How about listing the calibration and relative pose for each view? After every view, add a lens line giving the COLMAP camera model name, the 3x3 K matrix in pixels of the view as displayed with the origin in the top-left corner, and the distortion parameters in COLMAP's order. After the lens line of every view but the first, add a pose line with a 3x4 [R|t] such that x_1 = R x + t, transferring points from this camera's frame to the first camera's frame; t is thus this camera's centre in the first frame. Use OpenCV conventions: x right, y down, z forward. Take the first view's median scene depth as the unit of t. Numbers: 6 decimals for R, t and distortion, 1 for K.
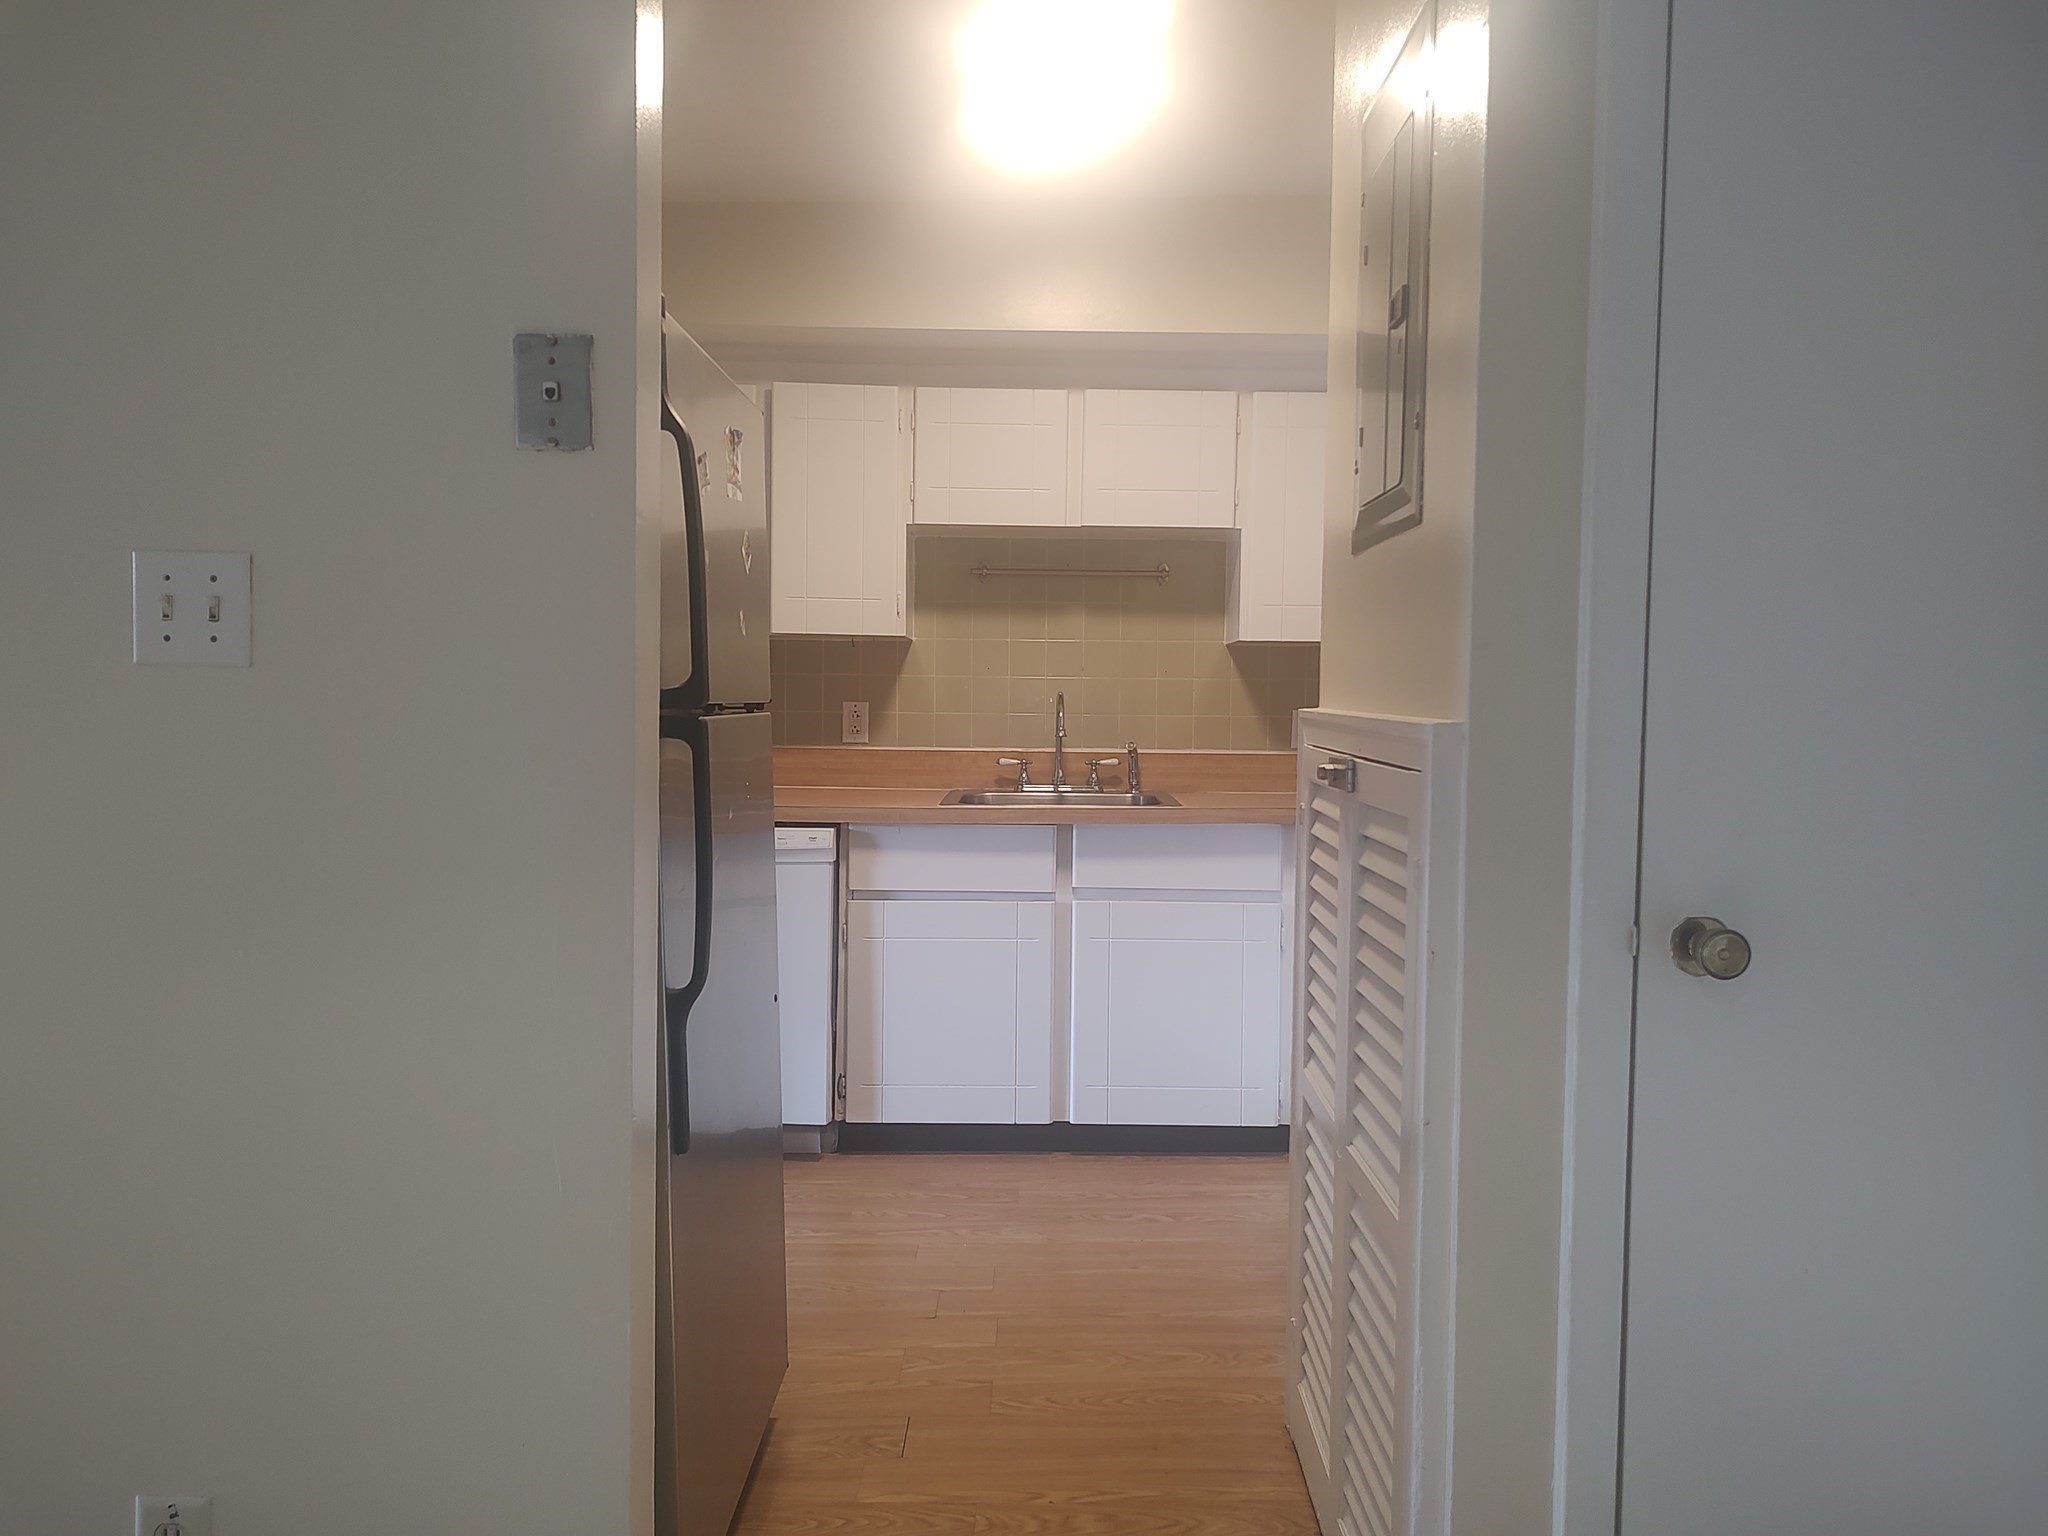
lens RADIAL K [[1461.4, 0, 1055.1], [0, 1461.4, 740.8], [0, 0, 1]] dist [0.021226, -0.016426]
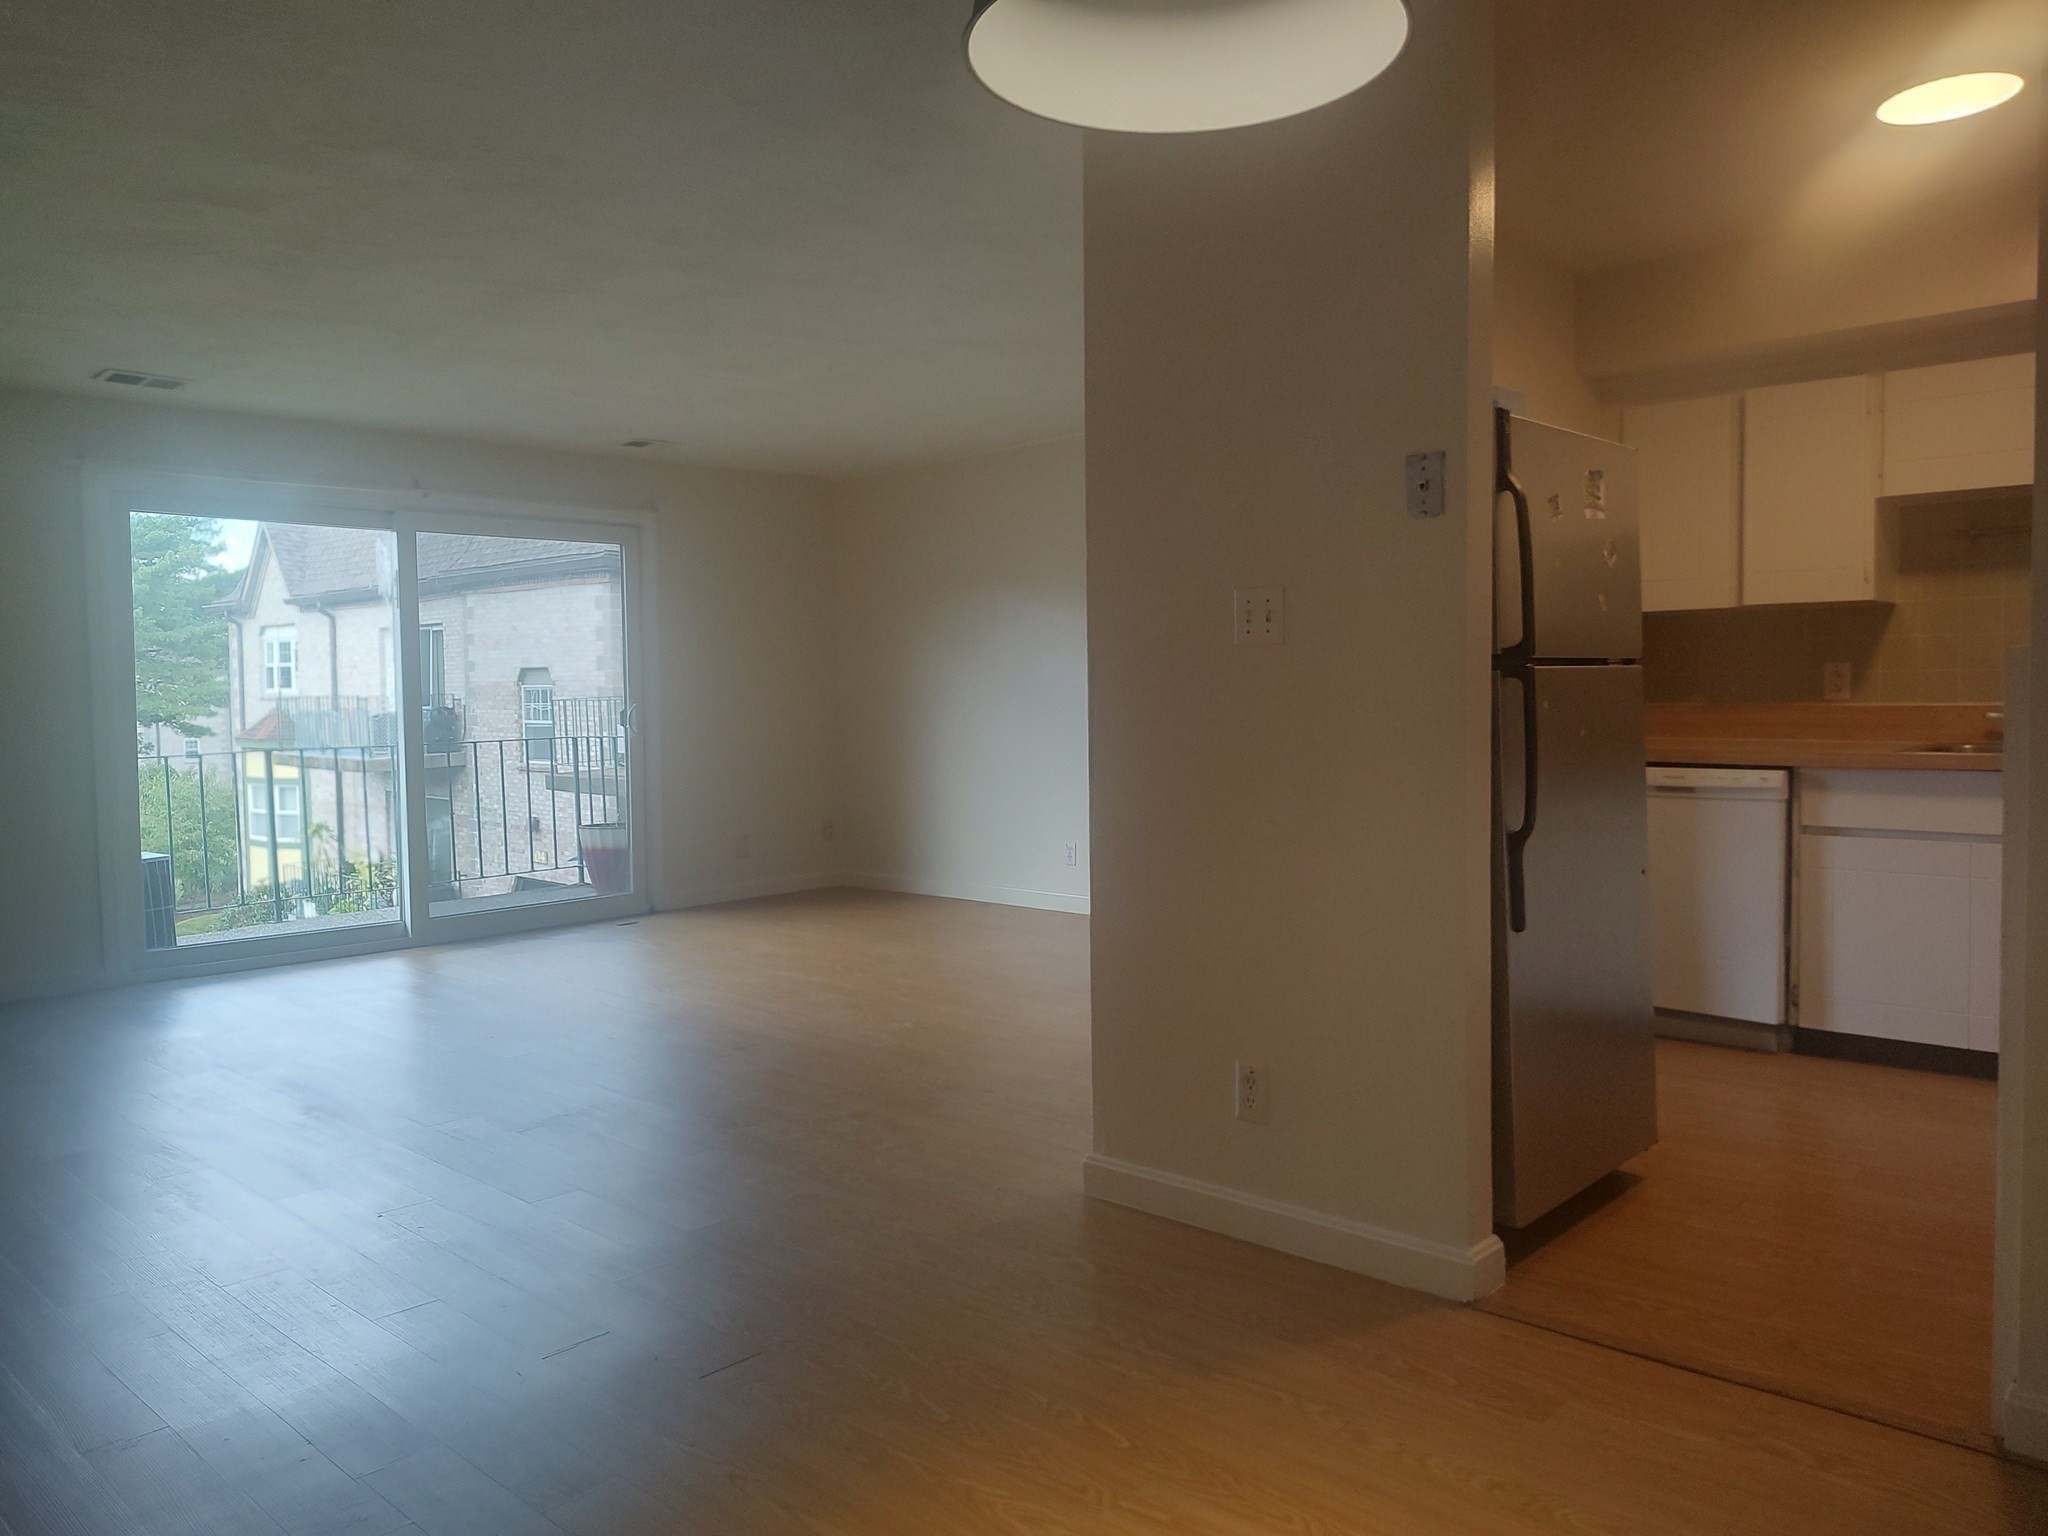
lens RADIAL K [[1461.4, 0, 1025.8], [0, 1461.4, 763.4], [0, 0, 1]] dist [0.021226, -0.016426]
pose [[0.720545, 0.015576, -0.693233, 0.214663], [0.002754, 0.999676, 0.025324, 0.022083], [0.693403, -0.020156, 0.720268, -0.247616]]
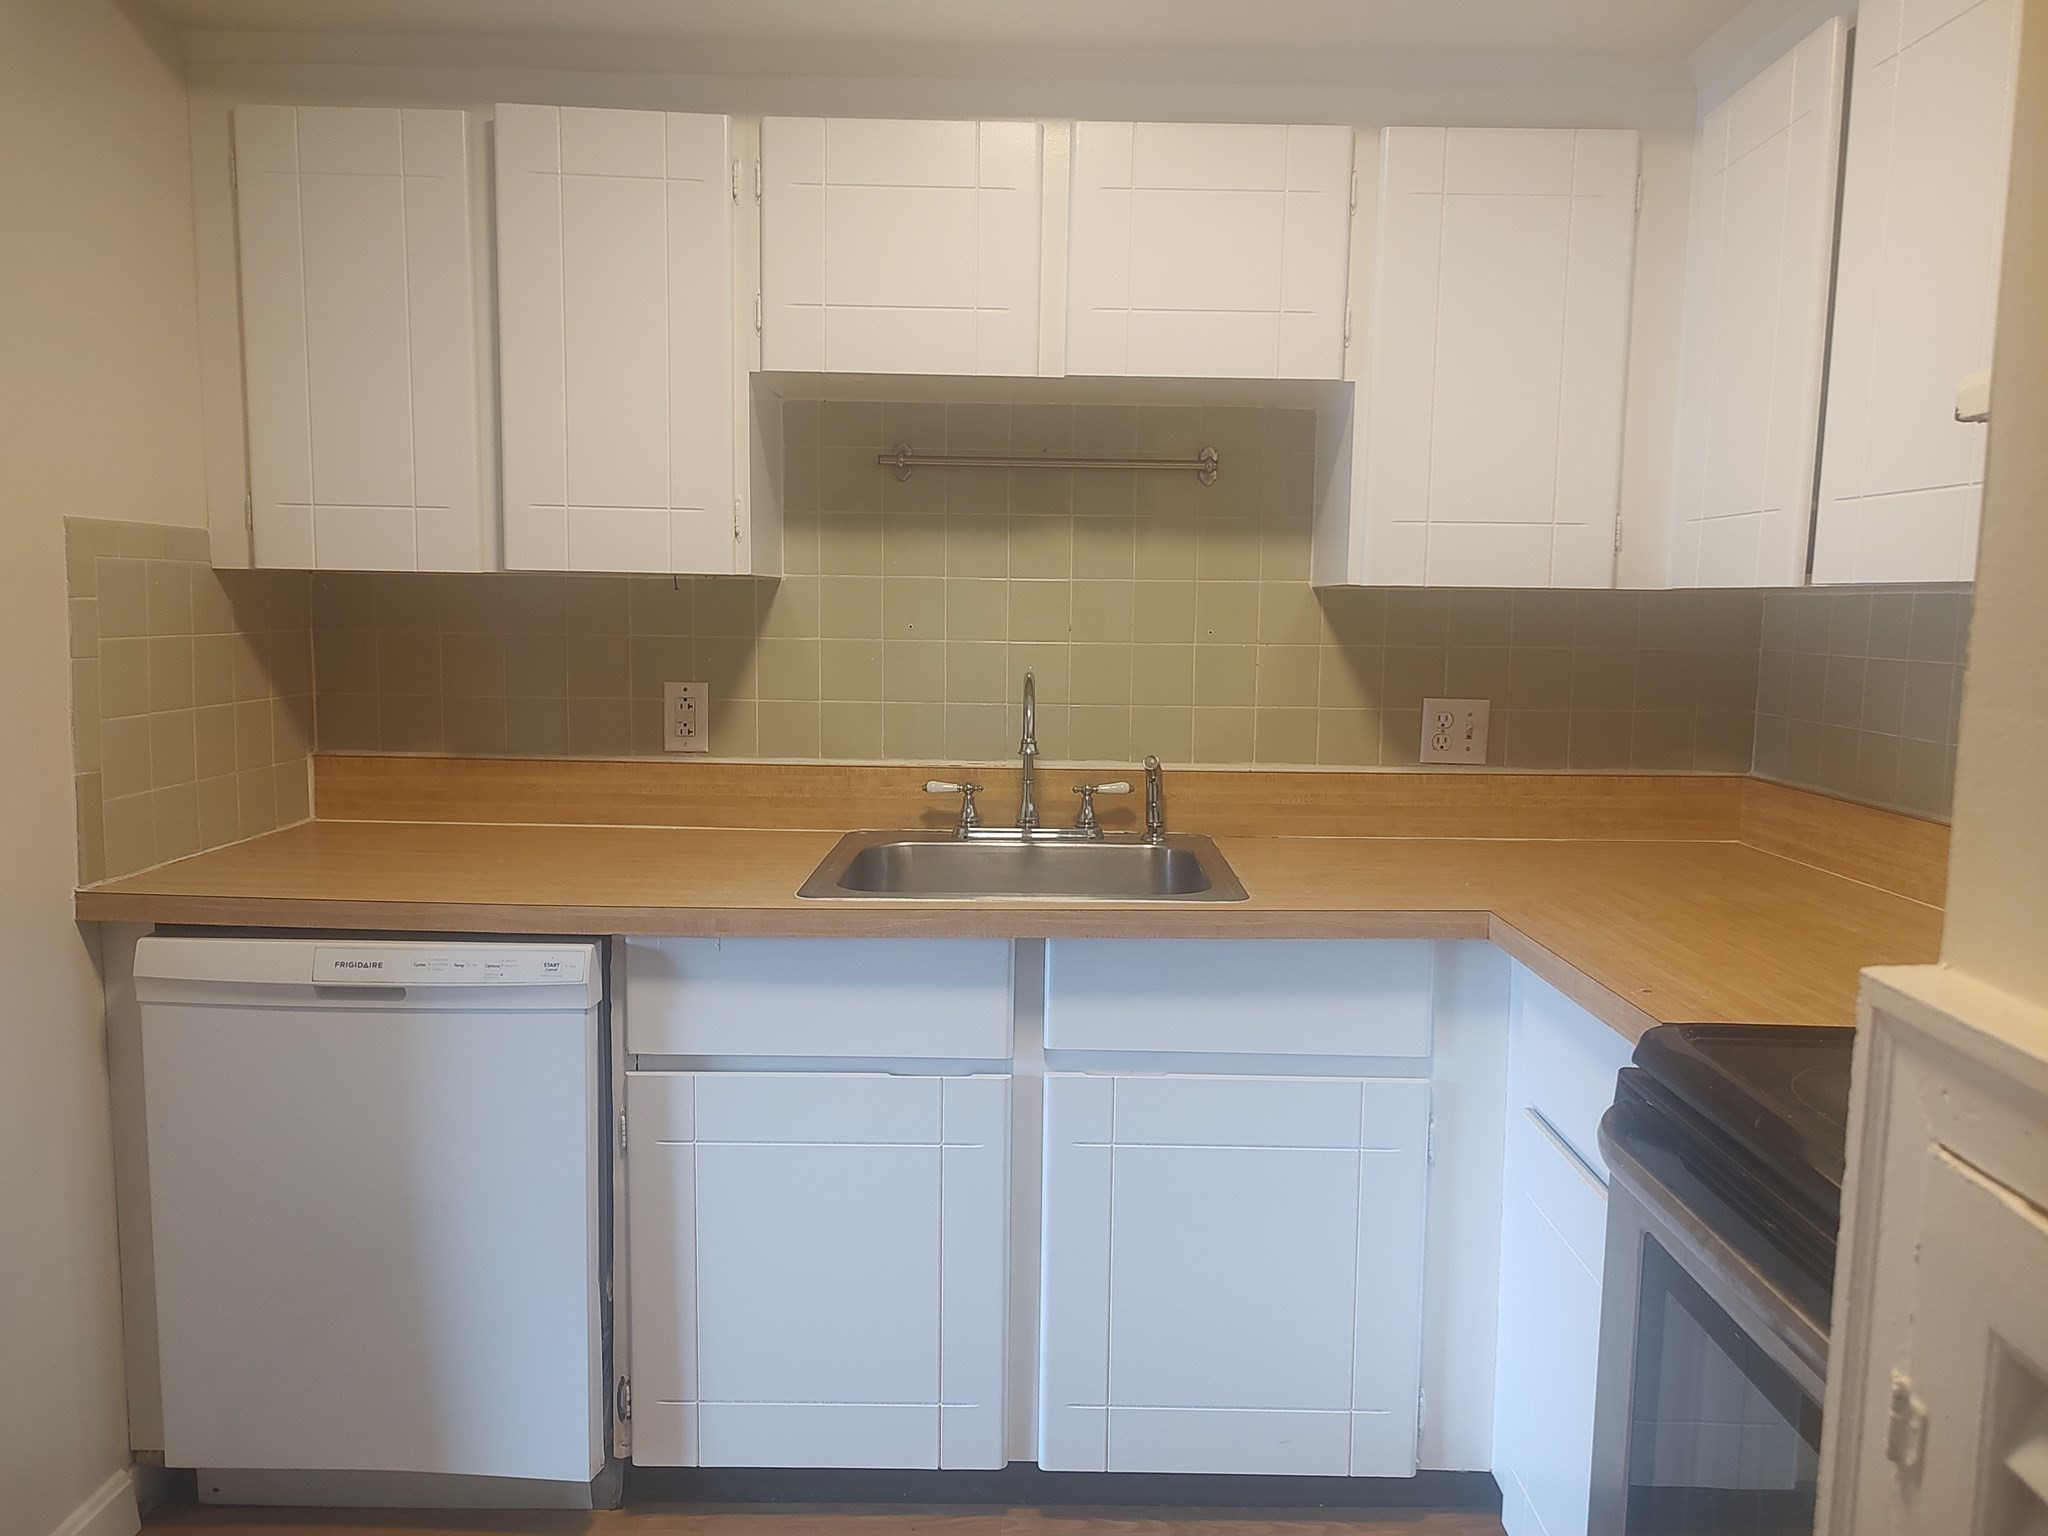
lens RADIAL K [[1461.4, 0, 1055.1], [0, 1461.4, 724.9], [0, 0, 1]] dist [0.021226, -0.016426]
pose [[0.999990, 0.003729, -0.002559, 0.016588], [-0.003585, 0.998535, 0.053985, -0.047141], [0.002757, -0.053976, 0.998538, 0.458241]]
